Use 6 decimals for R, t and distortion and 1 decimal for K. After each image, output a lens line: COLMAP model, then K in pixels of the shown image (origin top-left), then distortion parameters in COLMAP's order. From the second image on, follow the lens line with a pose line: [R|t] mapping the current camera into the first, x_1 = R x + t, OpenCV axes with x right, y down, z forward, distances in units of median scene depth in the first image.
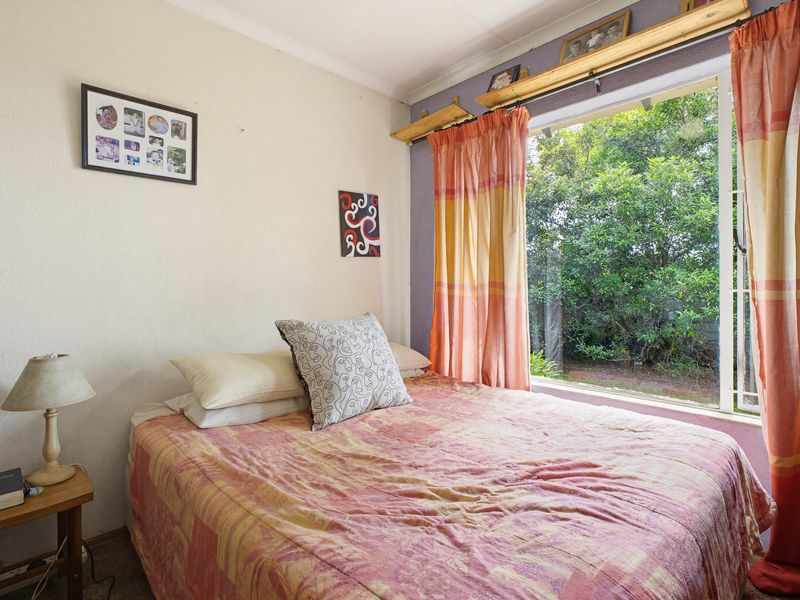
lens RADIAL K [[402.6, 0, 405.4], [0, 402.6, 303.6], [0, 0, 1]] dist [-0.011526, -0.000045]
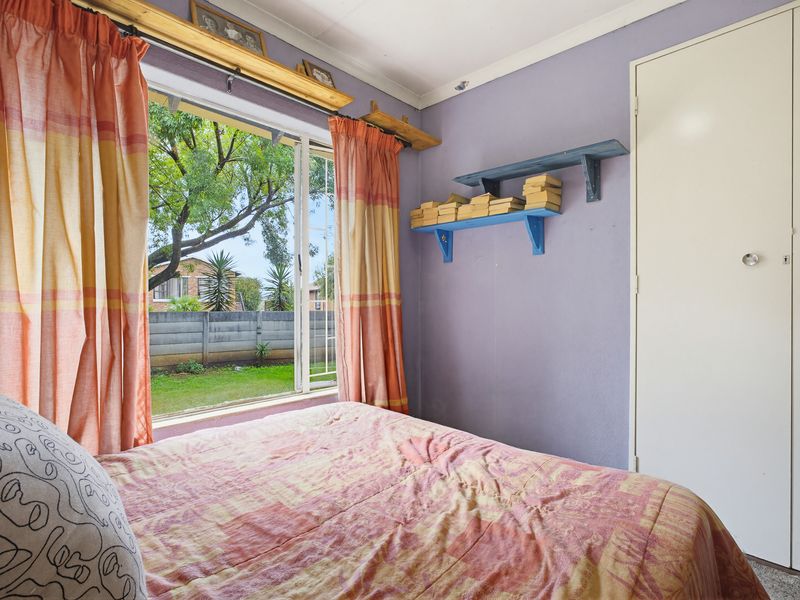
lens RADIAL K [[402.6, 0, 405.4], [0, 402.6, 303.6], [0, 0, 1]] dist [-0.011526, -0.000045]
pose [[-0.026886, -0.002152, 0.999636, -0.776975], [0.031869, 0.999488, 0.003009, -0.024774], [-0.999130, 0.031939, -0.026804, 1.032593]]
